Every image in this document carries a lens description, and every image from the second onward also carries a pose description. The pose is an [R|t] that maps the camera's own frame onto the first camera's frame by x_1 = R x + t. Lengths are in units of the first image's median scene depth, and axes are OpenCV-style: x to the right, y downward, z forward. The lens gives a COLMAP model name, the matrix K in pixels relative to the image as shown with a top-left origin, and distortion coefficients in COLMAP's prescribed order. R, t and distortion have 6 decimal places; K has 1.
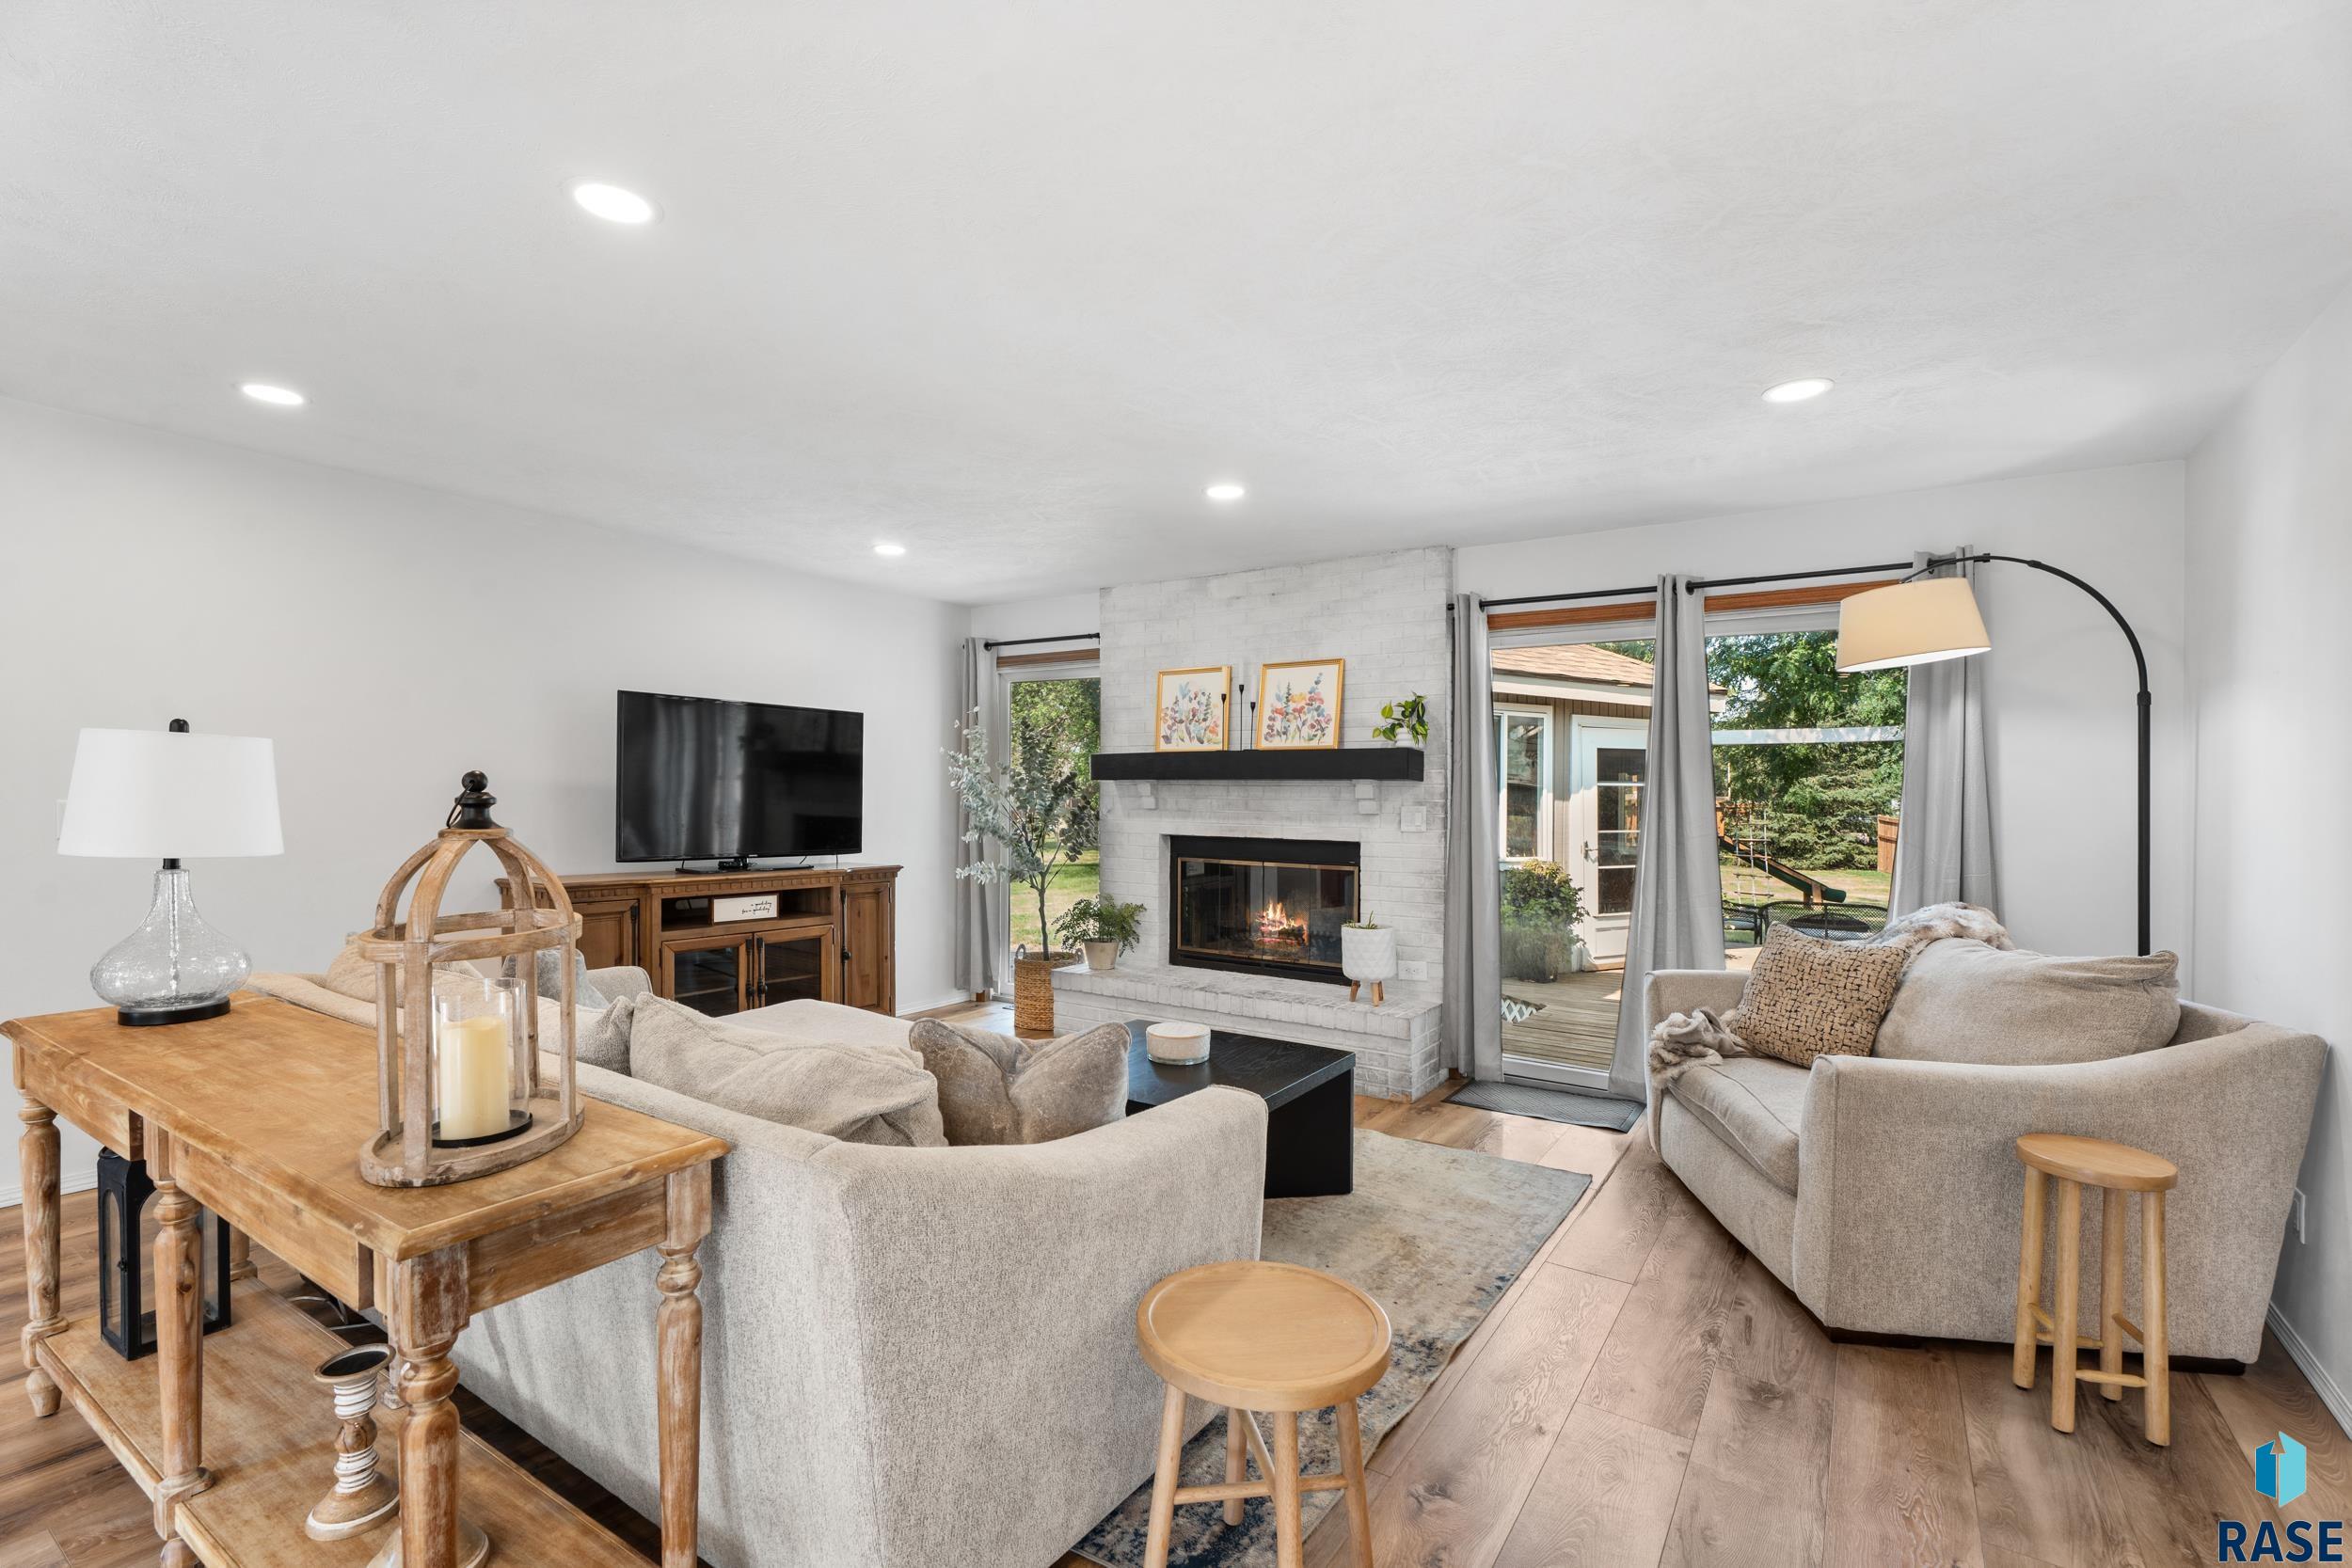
lens RADIAL K [[1053.5, 0, 1178.2], [0, 1053.5, 800.2], [0, 0, 1]] dist [-0.000125, -0.000158]
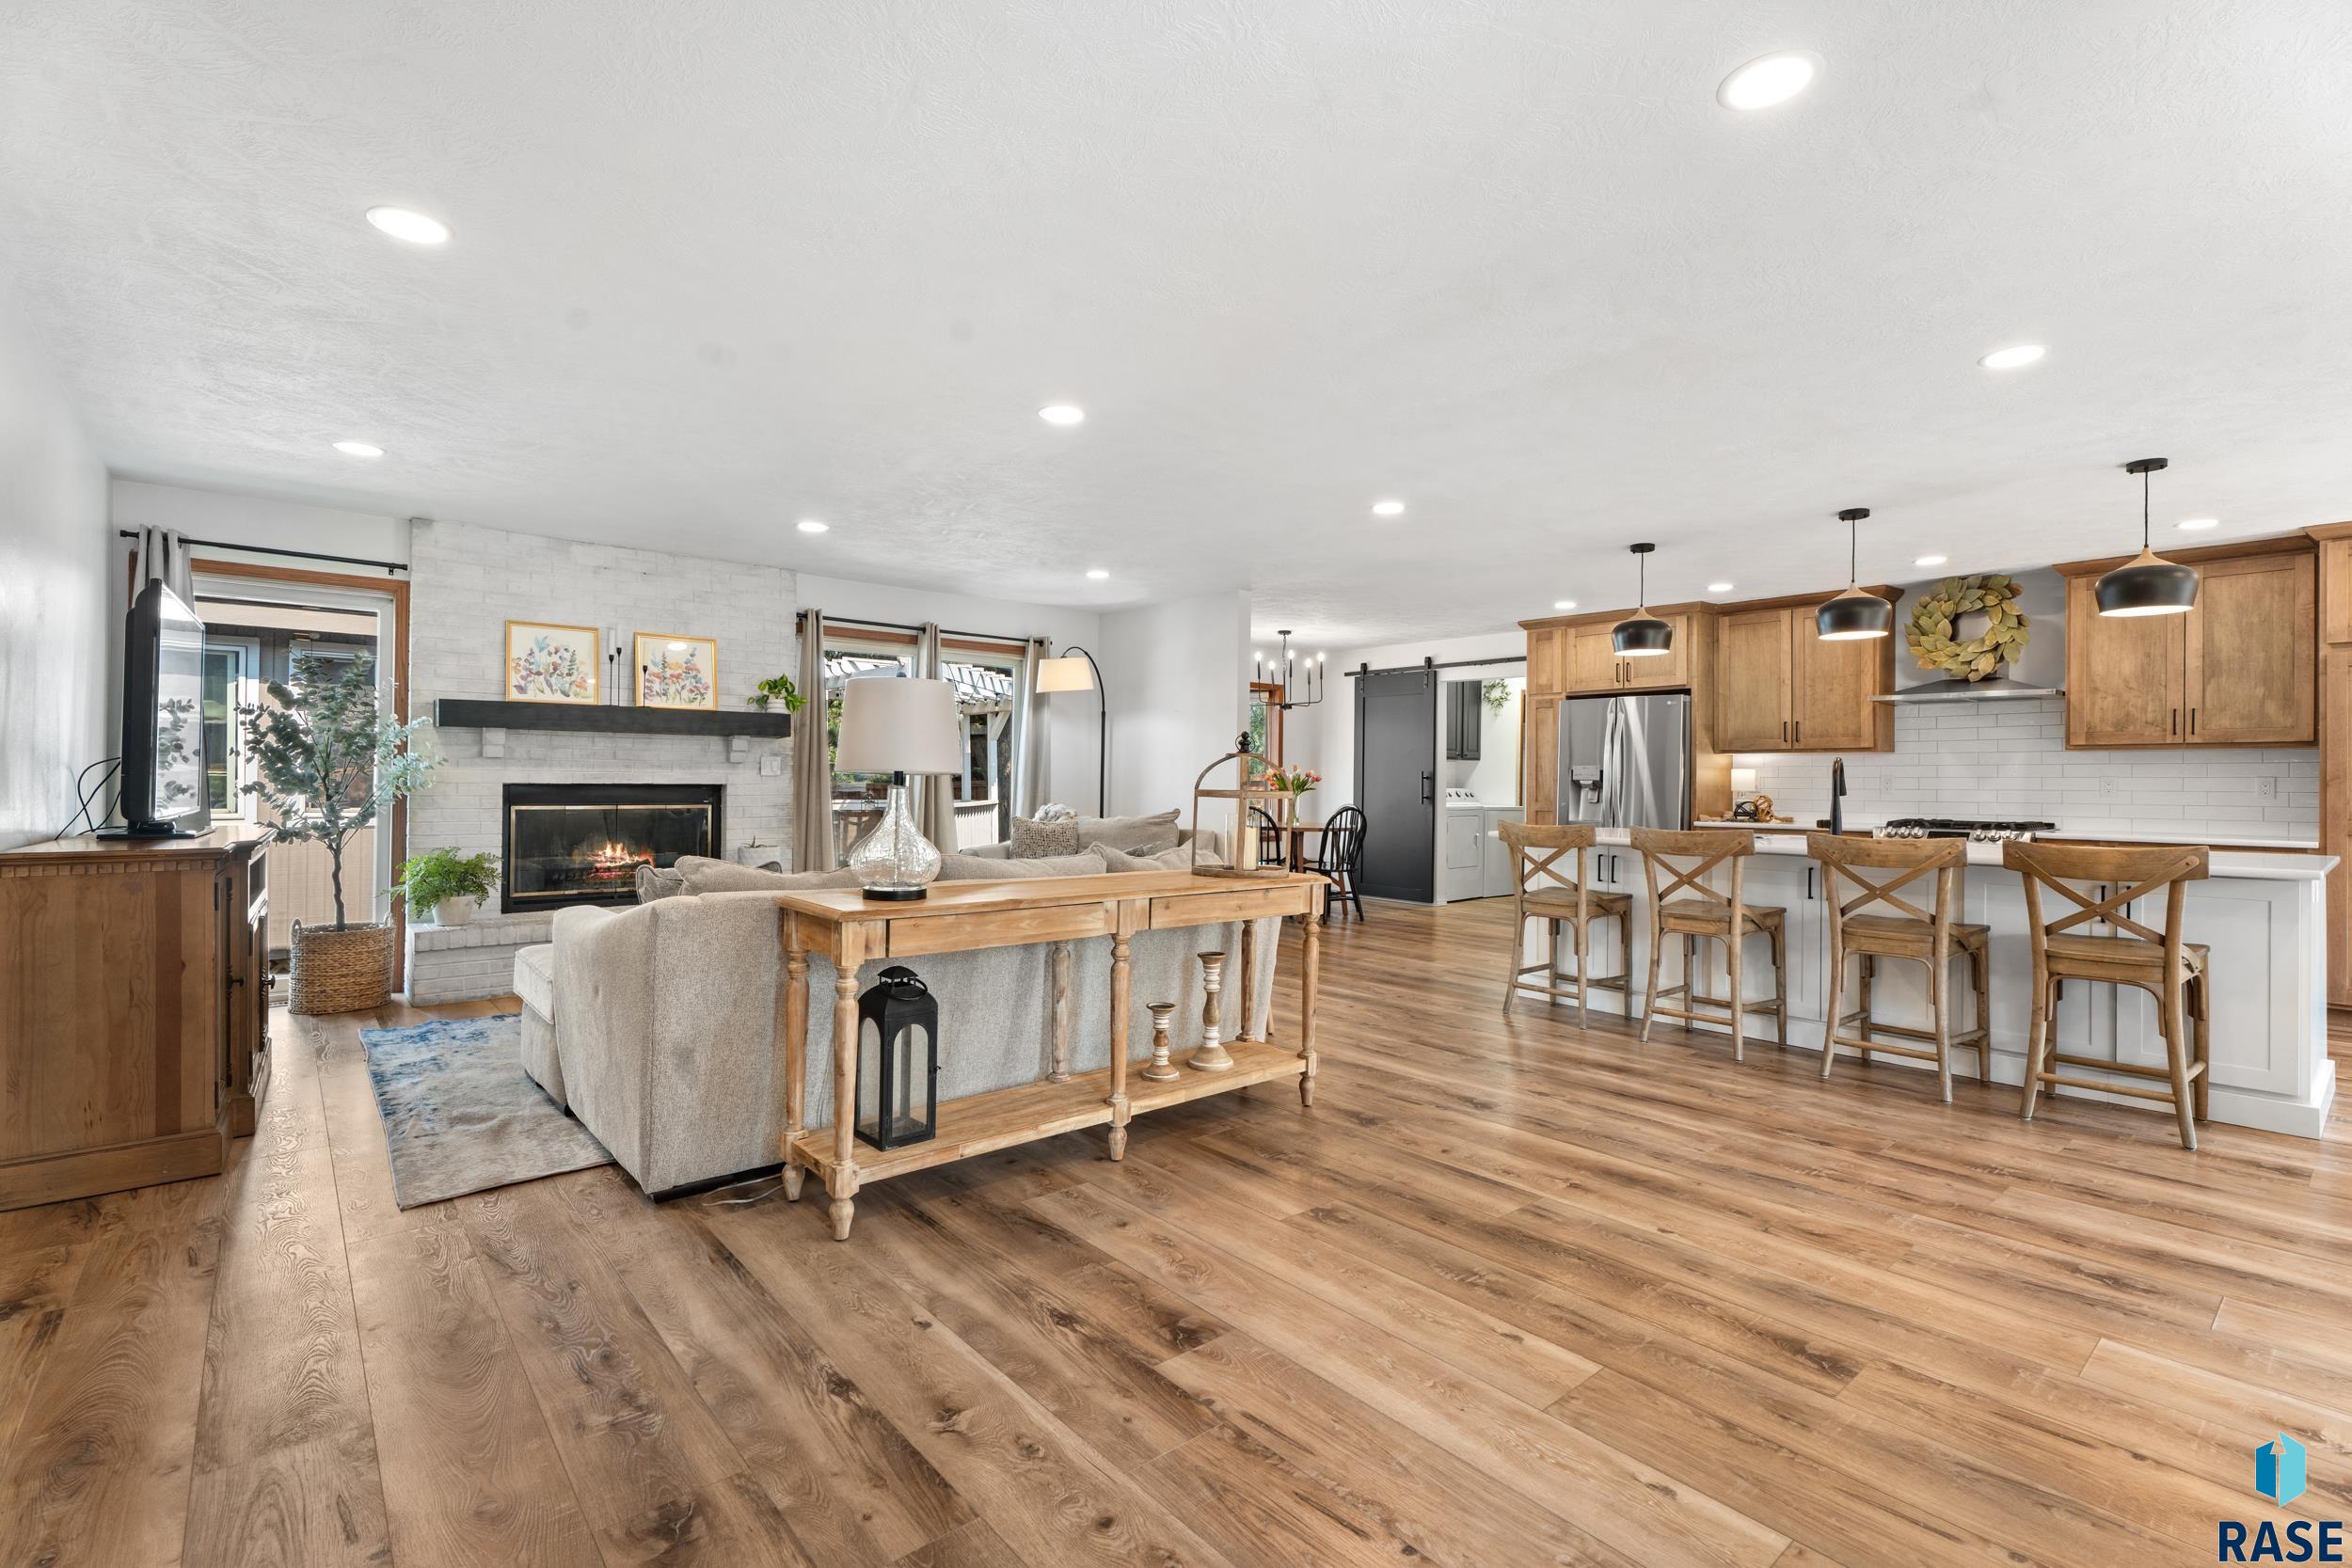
lens RADIAL K [[1053.5, 0, 1182.2], [0, 1053.5, 770.5], [0, 0, 1]] dist [-0.000125, -0.000158]
pose [[0.272129, -0.001893, 0.962259, -0.850198], [-0.003096, 0.999991, 0.002843, 0.016370], [-0.962256, -0.003753, 0.272121, 0.112848]]
